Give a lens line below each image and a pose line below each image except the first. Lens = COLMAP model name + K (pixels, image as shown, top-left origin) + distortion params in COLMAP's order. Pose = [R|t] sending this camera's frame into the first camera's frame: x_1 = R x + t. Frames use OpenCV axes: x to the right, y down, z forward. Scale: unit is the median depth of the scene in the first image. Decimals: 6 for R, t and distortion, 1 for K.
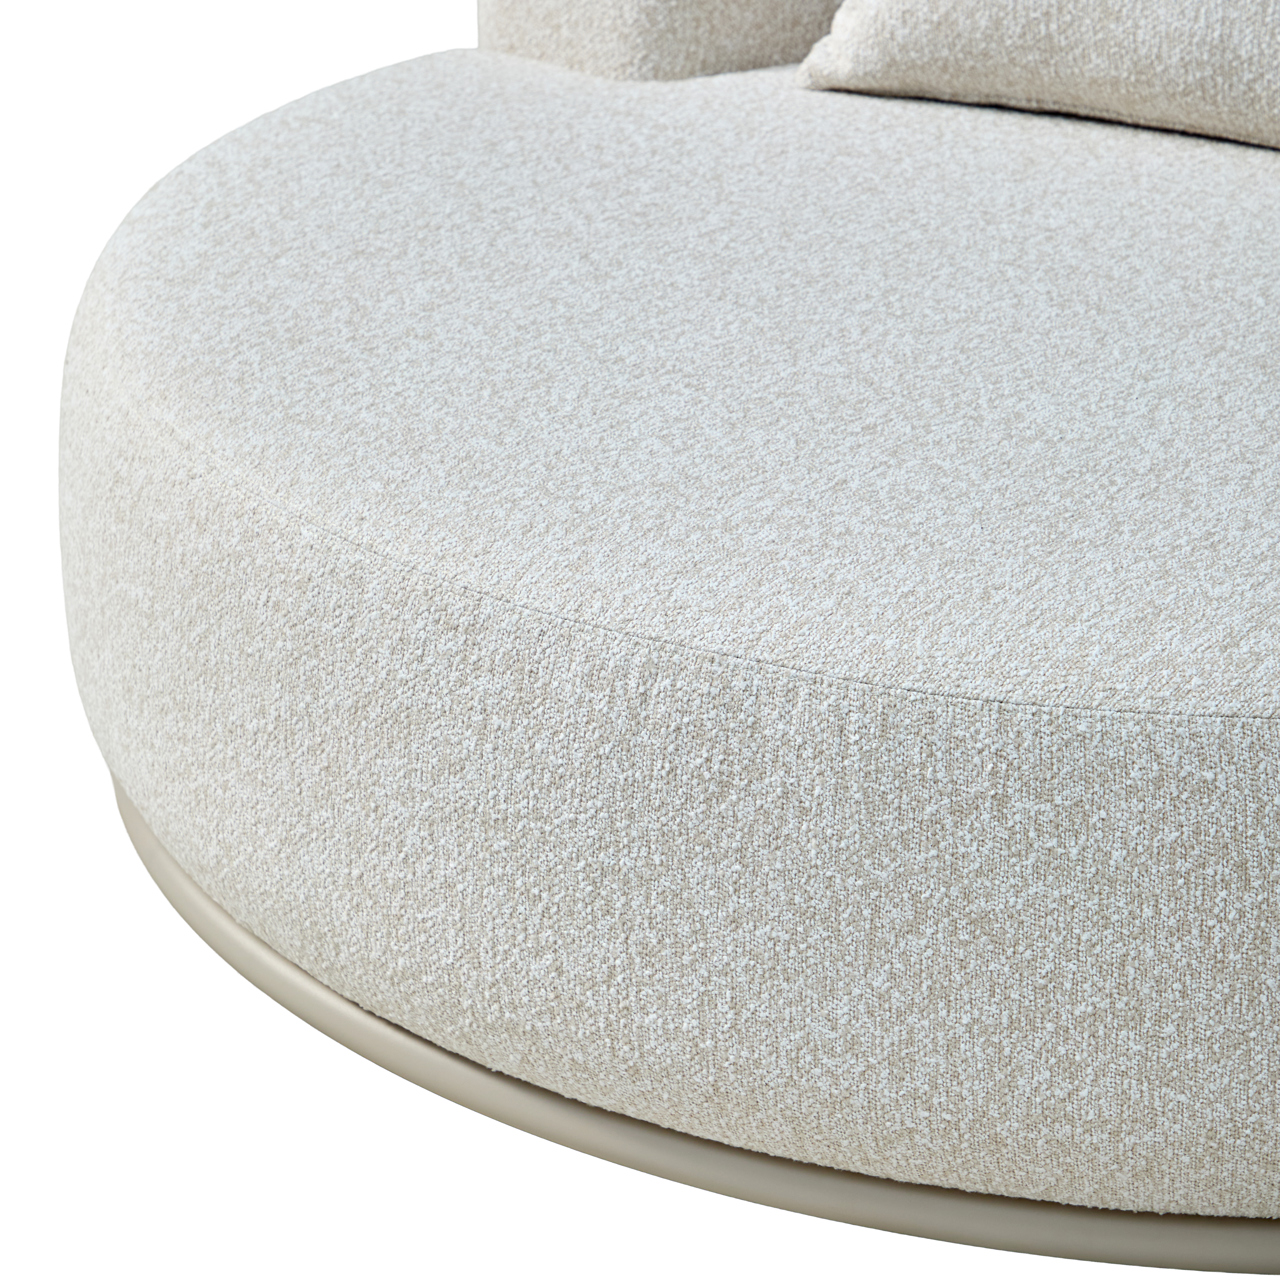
lens RADIAL K [[3972.8, 0, 644.6], [0, 3972.8, 640.1], [0, 0, 1]] dist [0.011641, 0.000000]
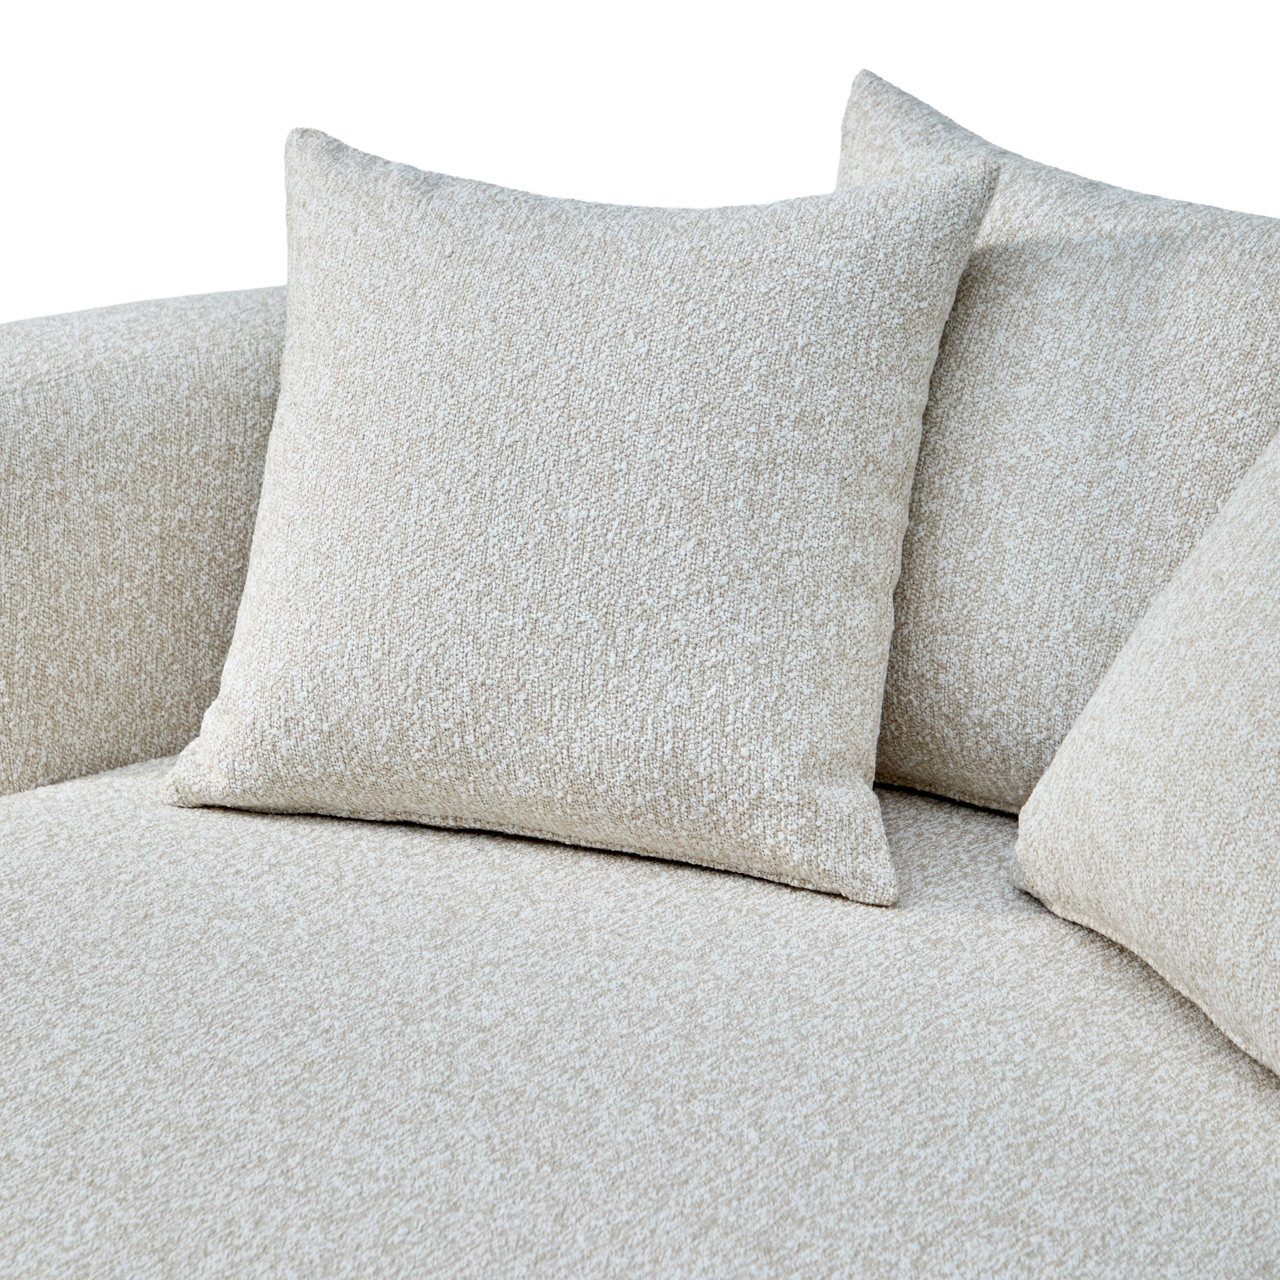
lens RADIAL K [[3972.8, 0, 636.2], [0, 3972.8, 637.0], [0, 0, 1]] dist [0.011641, 0.000000]
pose [[0.987847, -0.052319, 0.146358, 0.020319], [0.063396, 0.995383, -0.072071, -0.130201], [-0.141912, 0.080474, 0.986603, 0.209273]]
